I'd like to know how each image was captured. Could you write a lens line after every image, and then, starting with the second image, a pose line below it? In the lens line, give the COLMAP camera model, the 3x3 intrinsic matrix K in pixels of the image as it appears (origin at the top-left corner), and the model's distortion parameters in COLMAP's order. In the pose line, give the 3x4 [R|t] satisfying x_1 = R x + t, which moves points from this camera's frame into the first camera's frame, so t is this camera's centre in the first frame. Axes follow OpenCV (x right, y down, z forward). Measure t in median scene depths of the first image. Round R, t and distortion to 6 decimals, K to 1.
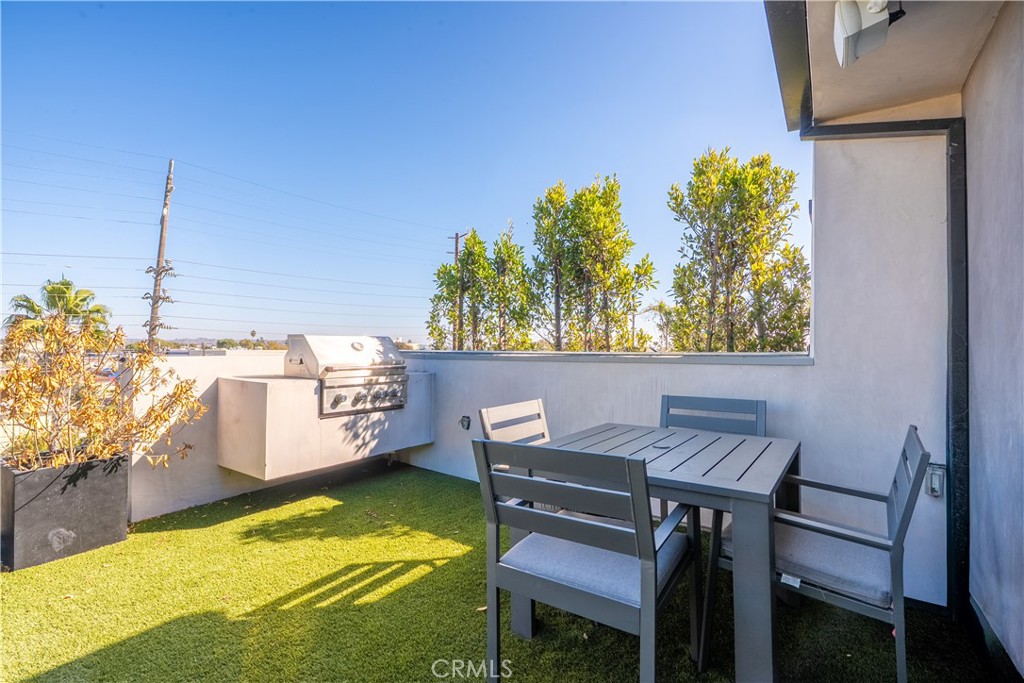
lens RADIAL K [[461.7, 0, 514.2], [0, 461.7, 340.5], [0, 0, 1]] dist [-0.015002, 0.004248]
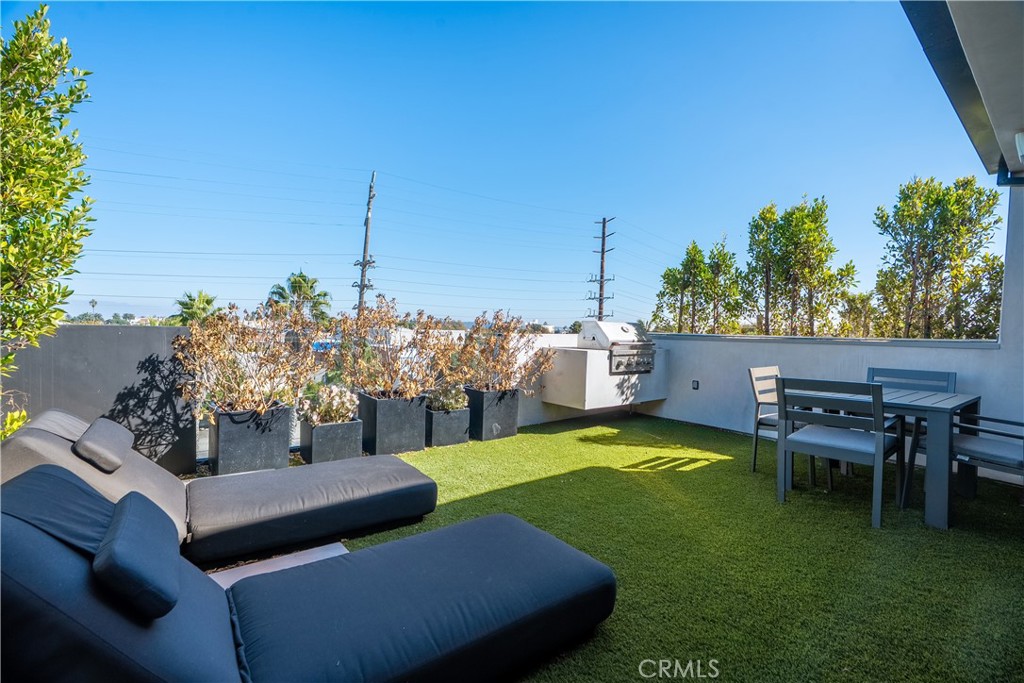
lens RADIAL K [[461.7, 0, 512.3], [0, 461.7, 342.1], [0, 0, 1]] dist [-0.015002, 0.004248]
pose [[0.957728, 0.024138, -0.286661, -0.252551], [-0.012156, 0.998979, 0.043505, -0.006792], [0.287418, -0.038181, 0.957044, -0.513016]]
